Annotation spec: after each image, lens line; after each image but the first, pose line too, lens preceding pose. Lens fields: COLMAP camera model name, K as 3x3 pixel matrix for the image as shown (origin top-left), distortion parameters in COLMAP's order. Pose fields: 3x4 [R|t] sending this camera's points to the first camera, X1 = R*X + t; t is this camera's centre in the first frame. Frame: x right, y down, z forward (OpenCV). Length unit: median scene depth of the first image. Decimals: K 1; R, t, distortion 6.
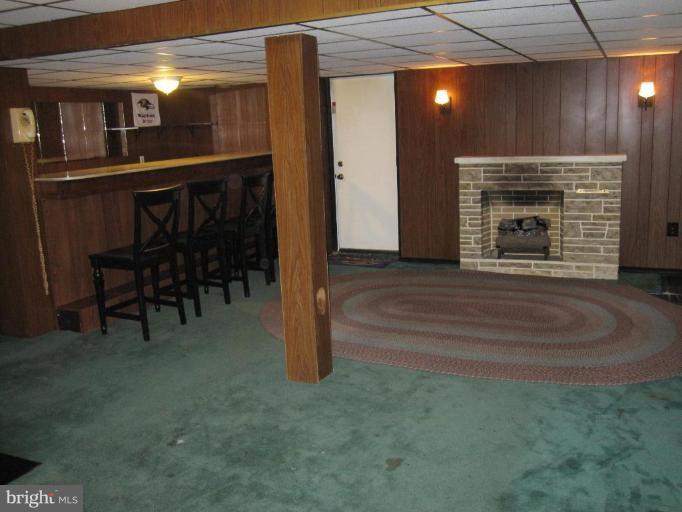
lens RADIAL K [[589.5, 0, 341.0], [0, 589.5, 256.0], [0, 0, 1]] dist [-0.115393, 0.003782]
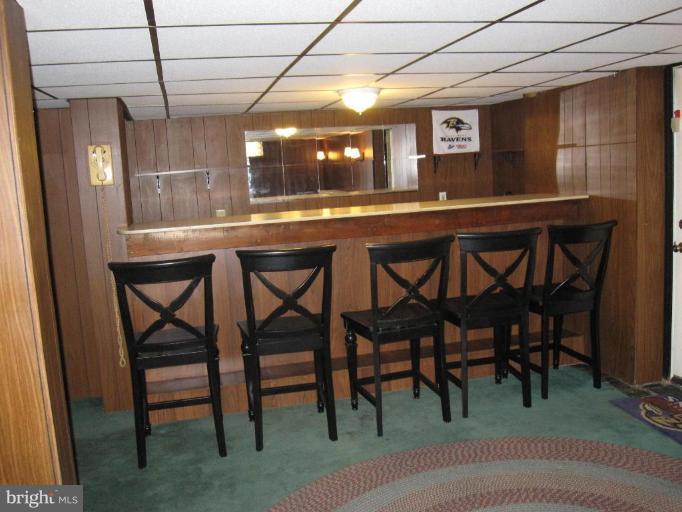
lens RADIAL K [[589.5, 0, 341.0], [0, 589.5, 256.0], [0, 0, 1]] dist [-0.115393, 0.003782]
pose [[0.659880, 0.106598, -0.743771, 0.160839], [-0.128079, 0.991356, 0.028450, -0.091474], [0.740374, 0.076488, 0.667829, 0.379865]]
